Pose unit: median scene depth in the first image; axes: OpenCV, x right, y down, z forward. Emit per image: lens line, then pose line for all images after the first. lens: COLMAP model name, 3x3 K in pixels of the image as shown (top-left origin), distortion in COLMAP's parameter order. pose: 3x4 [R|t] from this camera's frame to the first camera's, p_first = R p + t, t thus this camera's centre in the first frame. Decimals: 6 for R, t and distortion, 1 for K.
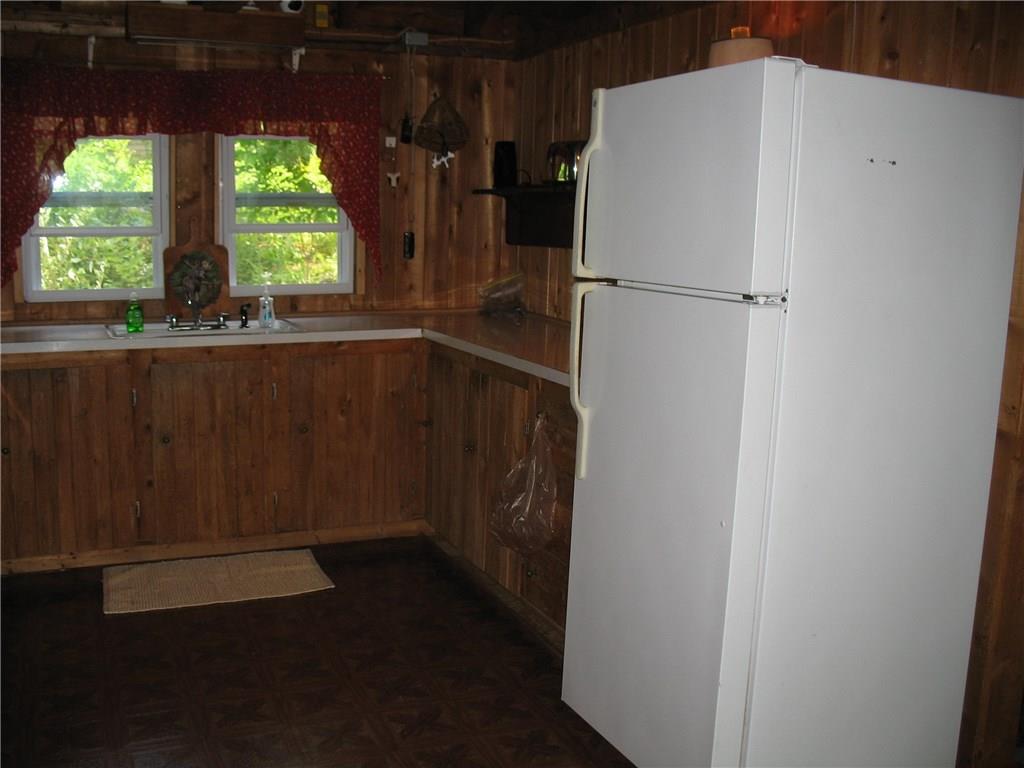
lens RADIAL K [[1081.6, 0, 507.5], [0, 1081.6, 379.9], [0, 0, 1]] dist [-0.215640, 0.274725]
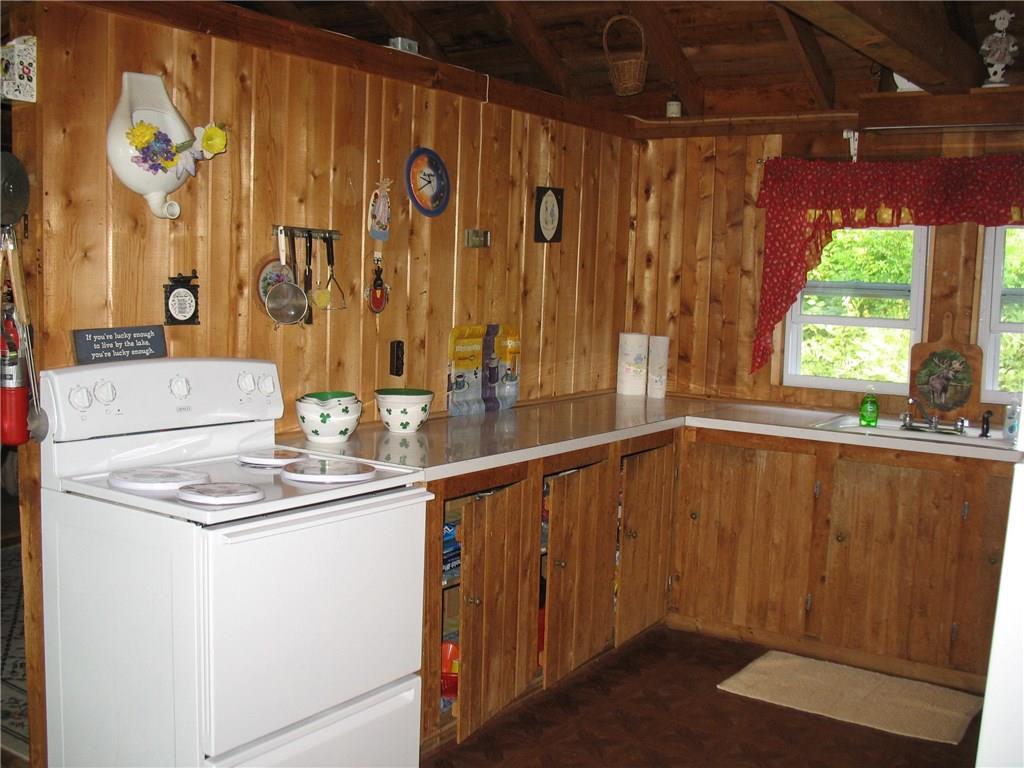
lens RADIAL K [[1081.6, 0, 507.5], [0, 1081.6, 379.9], [0, 0, 1]] dist [-0.215640, 0.274725]
pose [[0.522391, 0.082421, -0.848713, 0.317283], [-0.155090, 0.987900, 0.000478, -0.038319], [0.838484, 0.131377, 0.528853, 0.206984]]
